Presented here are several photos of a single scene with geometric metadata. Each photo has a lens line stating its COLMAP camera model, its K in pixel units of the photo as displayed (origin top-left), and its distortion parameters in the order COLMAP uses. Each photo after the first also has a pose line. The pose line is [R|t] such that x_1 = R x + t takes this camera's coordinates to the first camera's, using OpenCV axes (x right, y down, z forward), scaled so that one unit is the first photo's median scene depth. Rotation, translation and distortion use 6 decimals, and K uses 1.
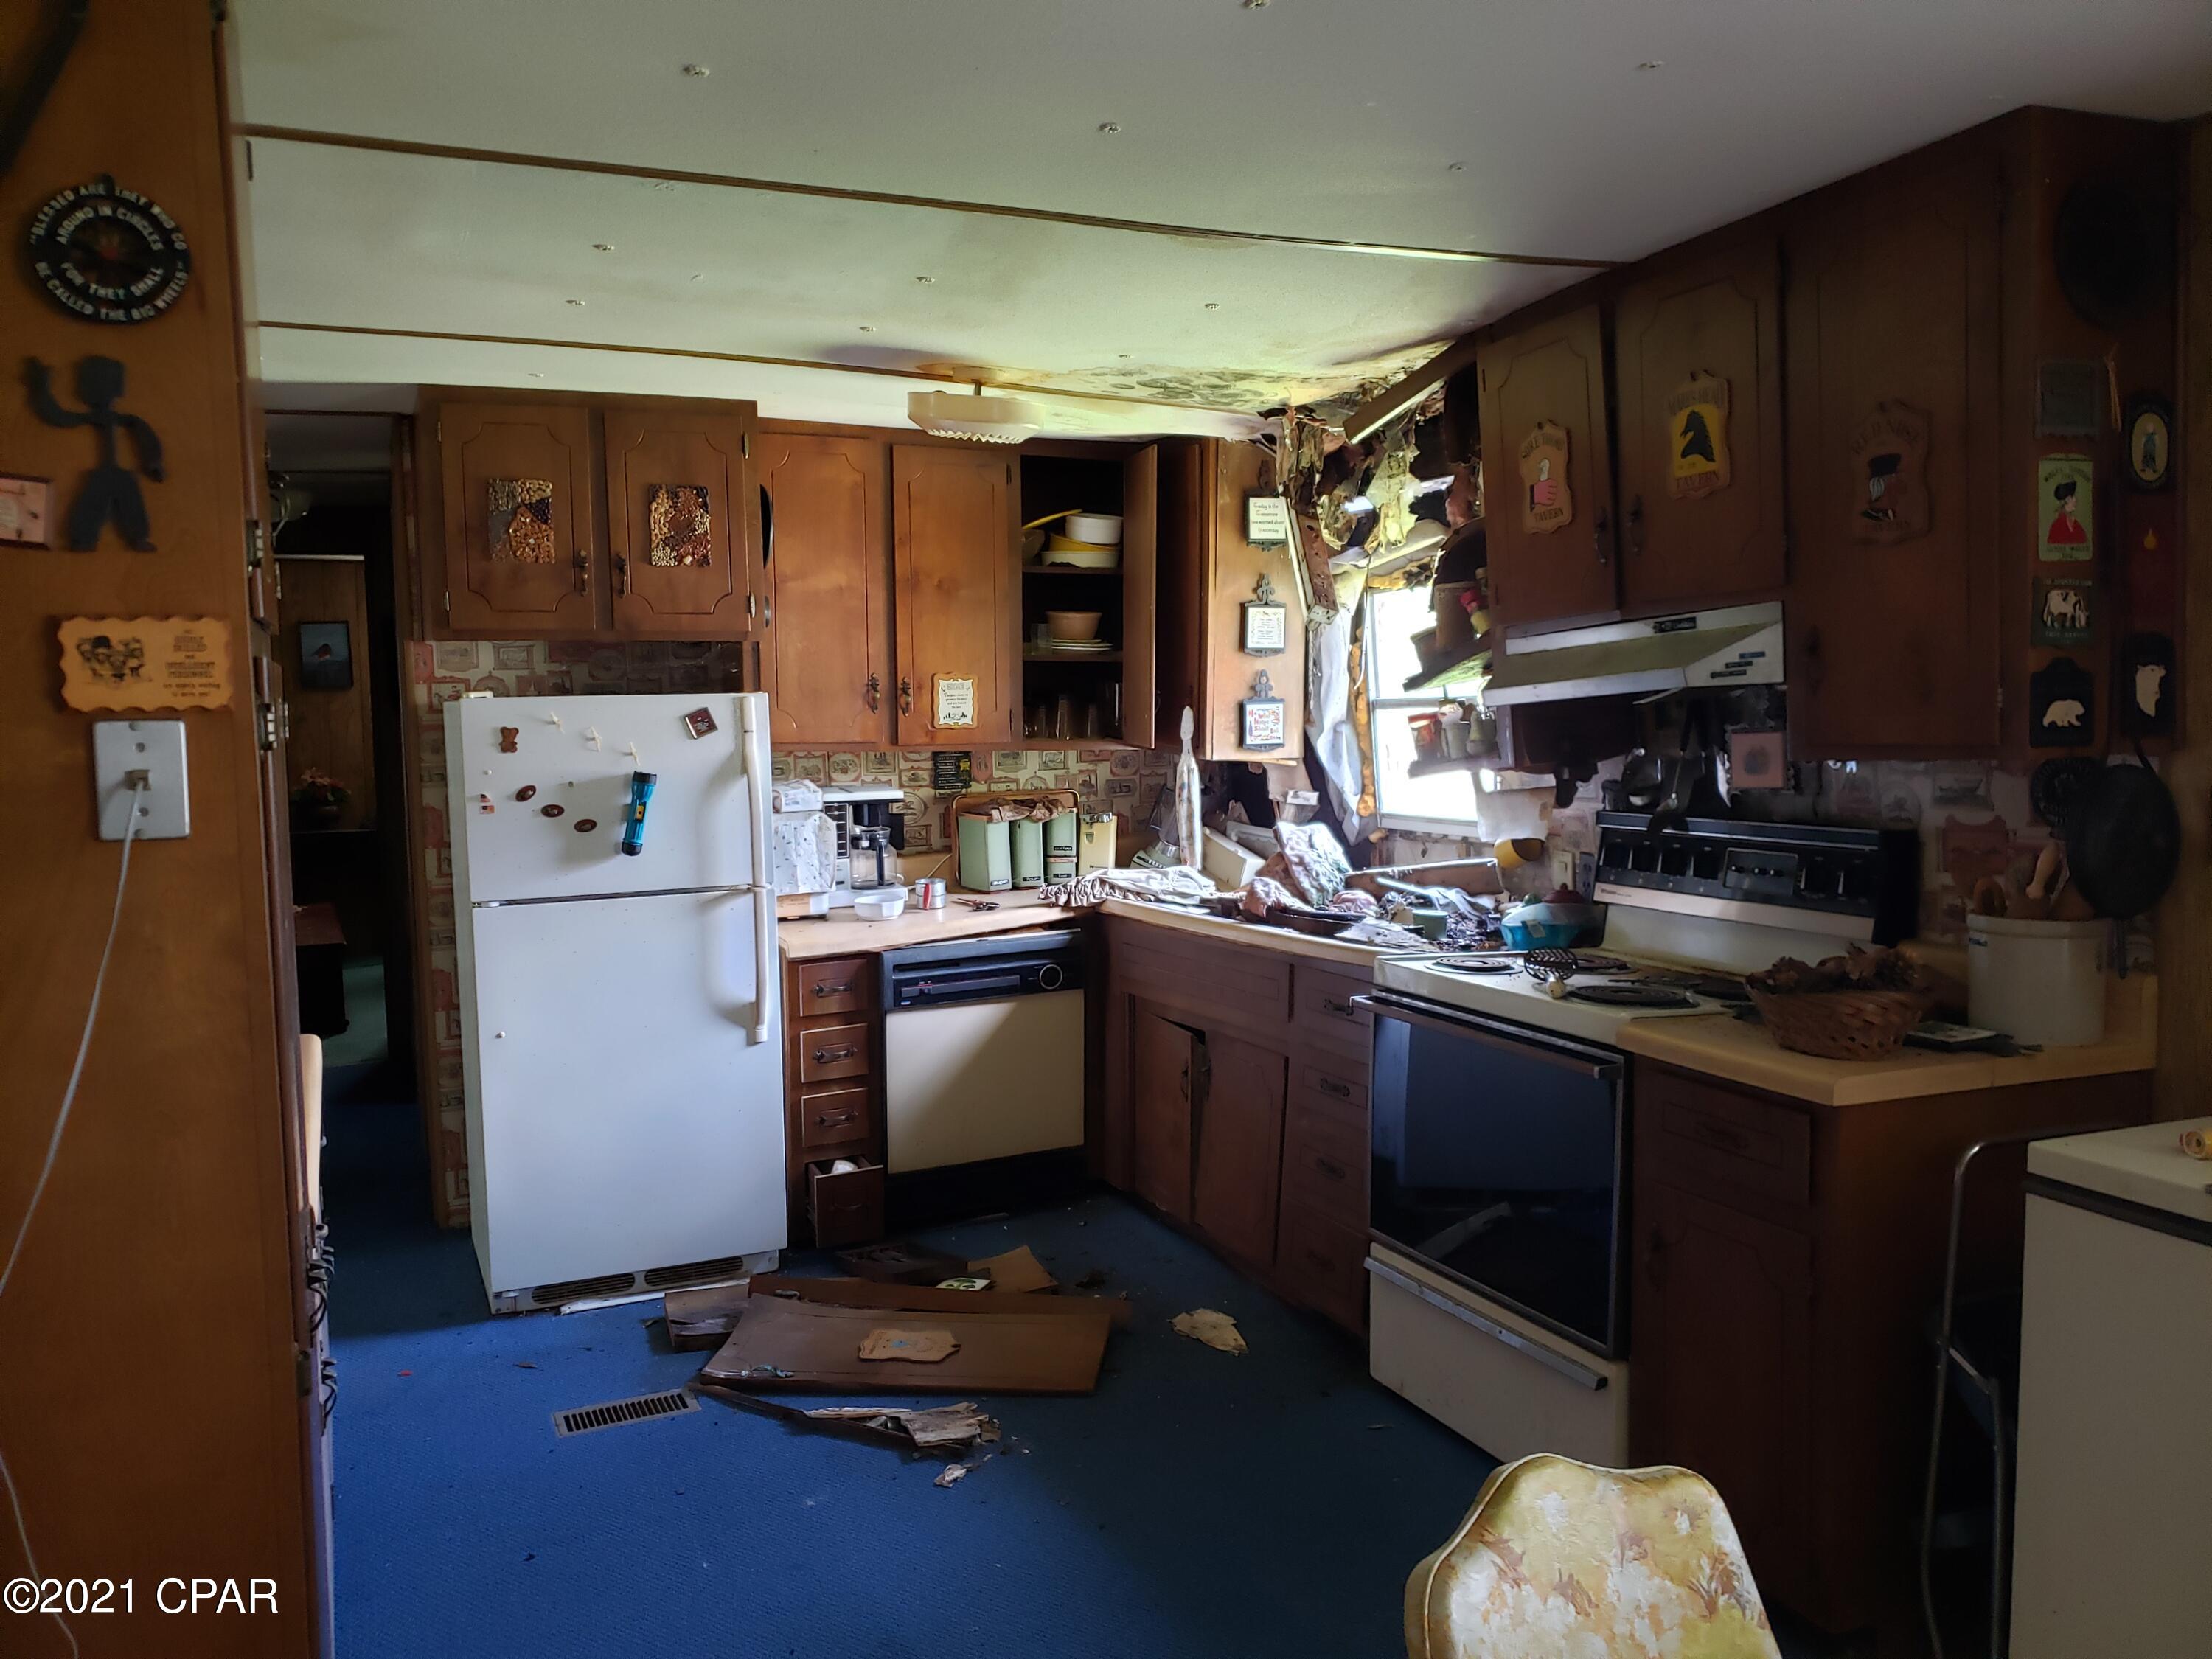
lens RADIAL K [[1737.8, 0, 1109.8], [0, 1737.8, 831.2], [0, 0, 1]] dist [0.056157, -0.021786]
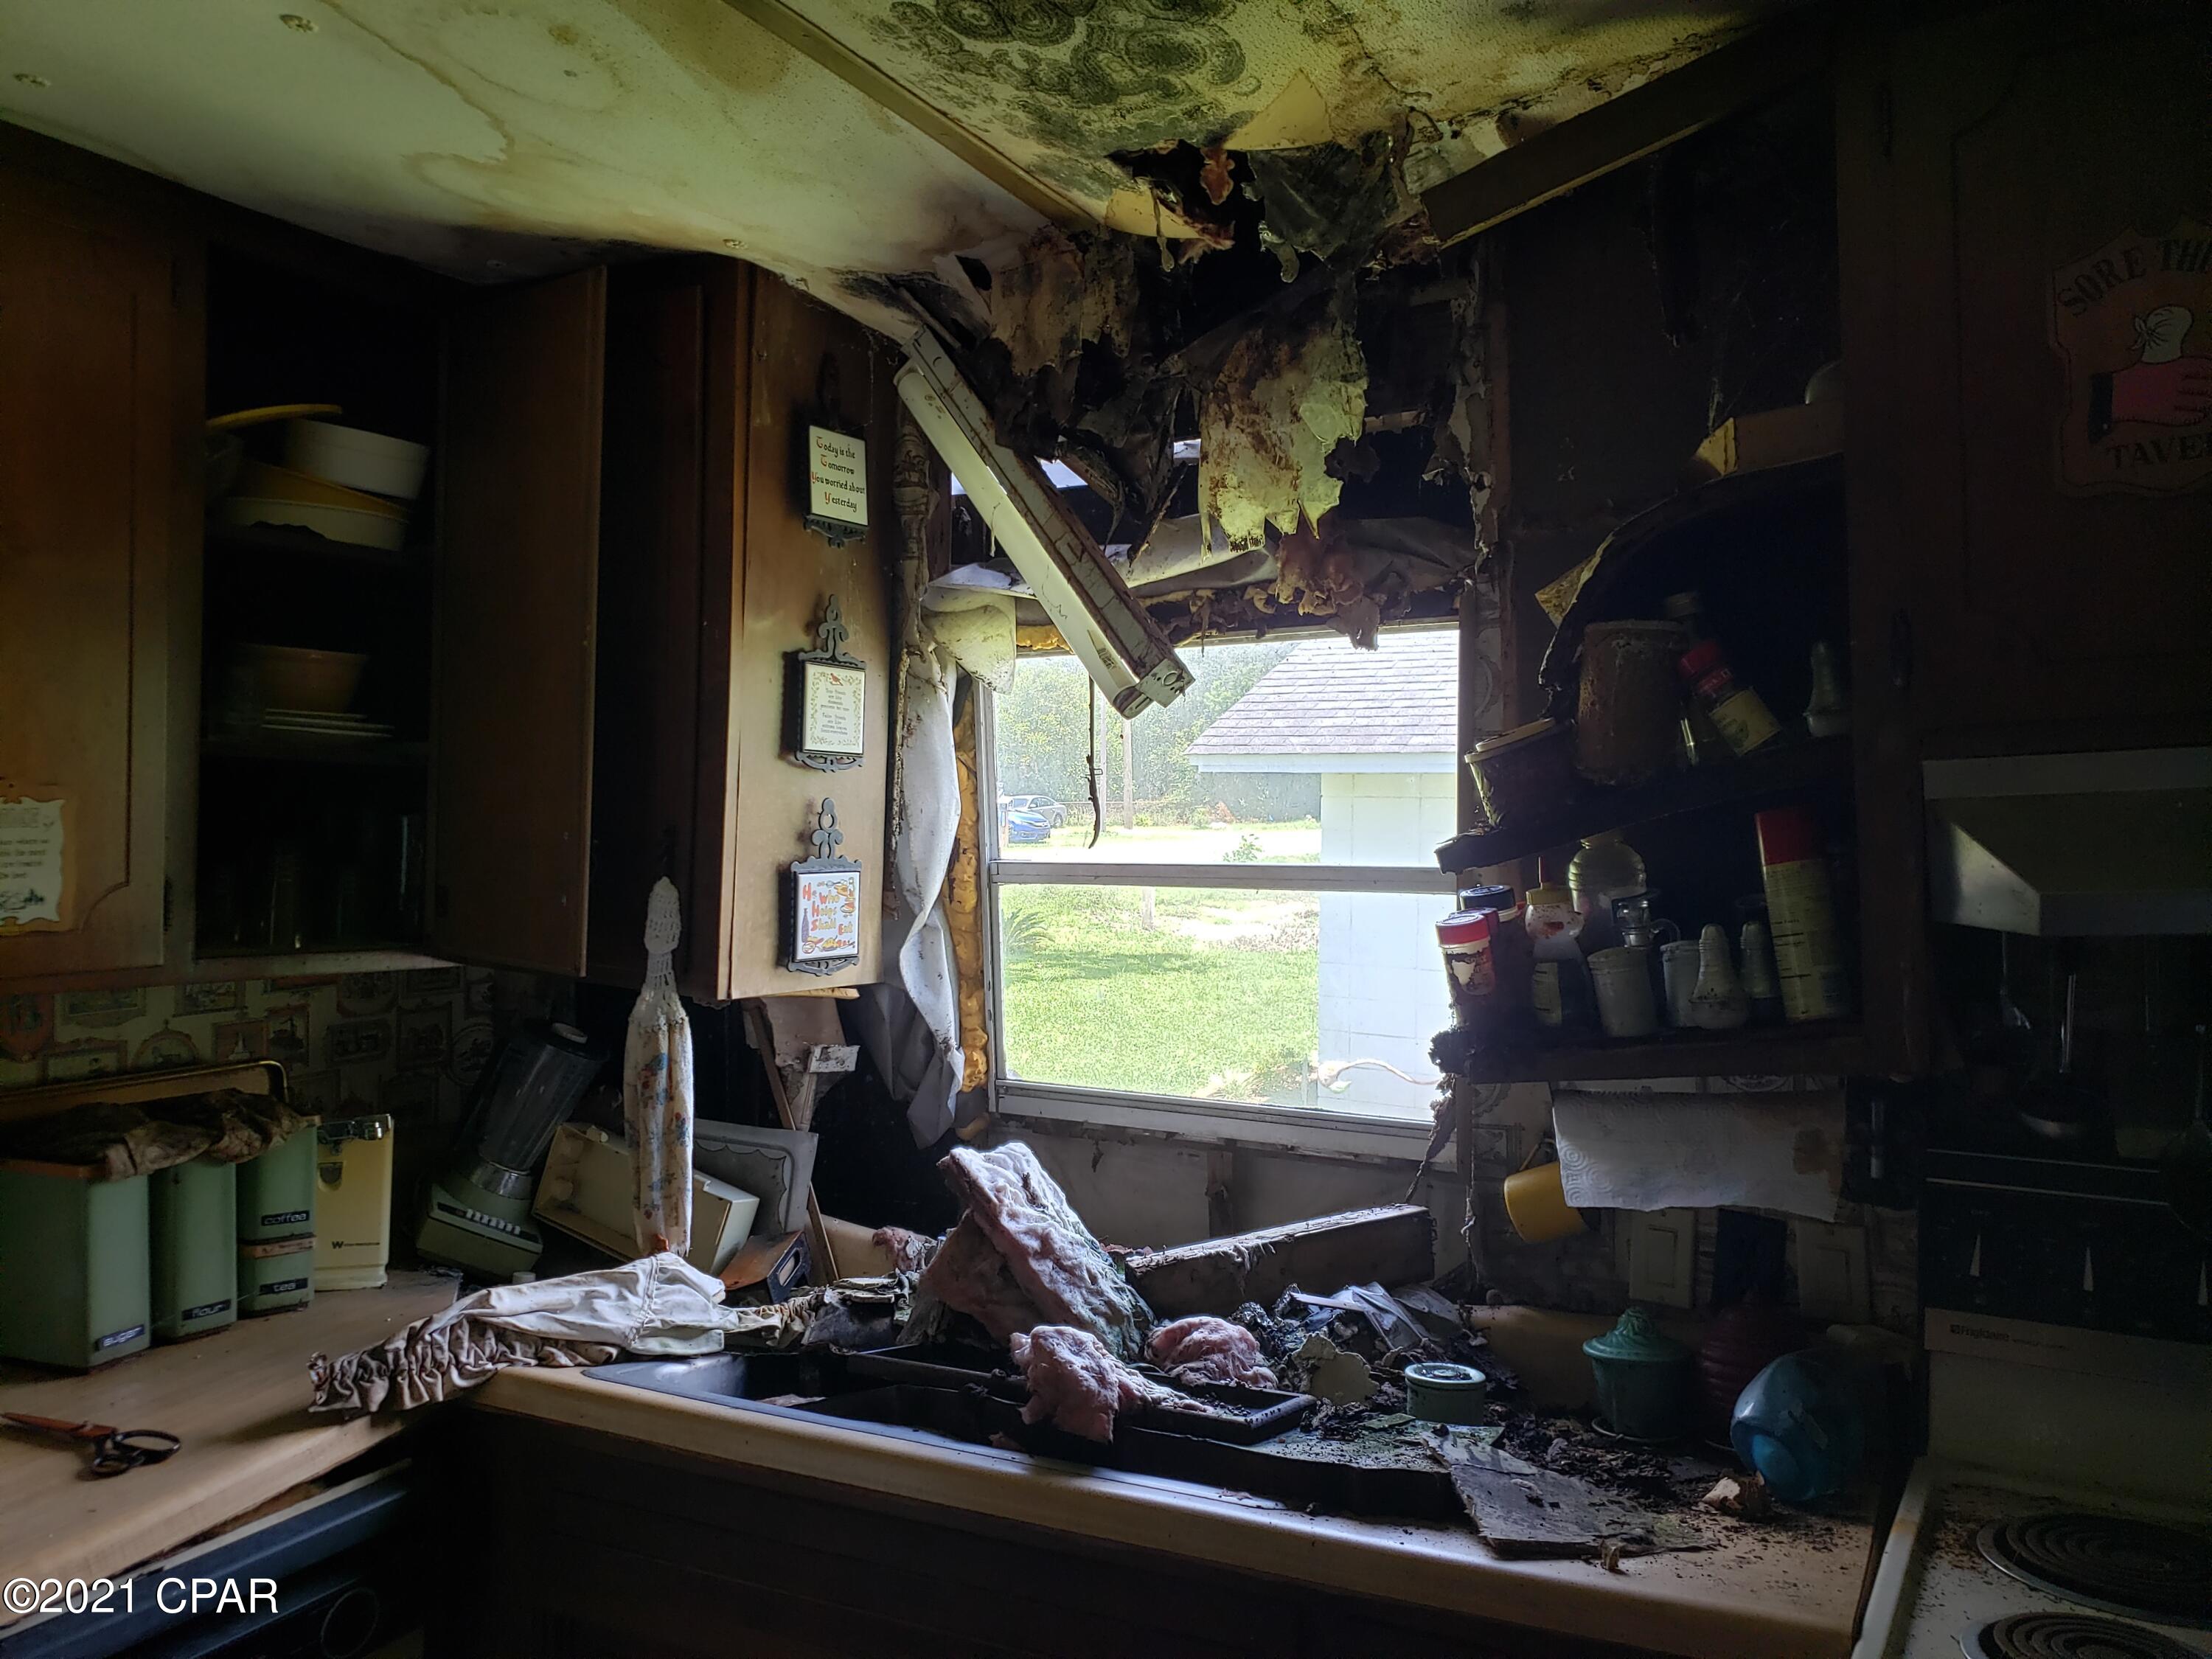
lens RADIAL K [[1737.8, 0, 1100.9], [0, 1737.8, 820.7], [0, 0, 1]] dist [0.056157, -0.021786]
pose [[0.808293, 0.022438, 0.588353, -0.124169], [0.021849, 0.997442, -0.068055, -0.053670], [-0.588375, 0.067863, 0.805735, 0.582690]]
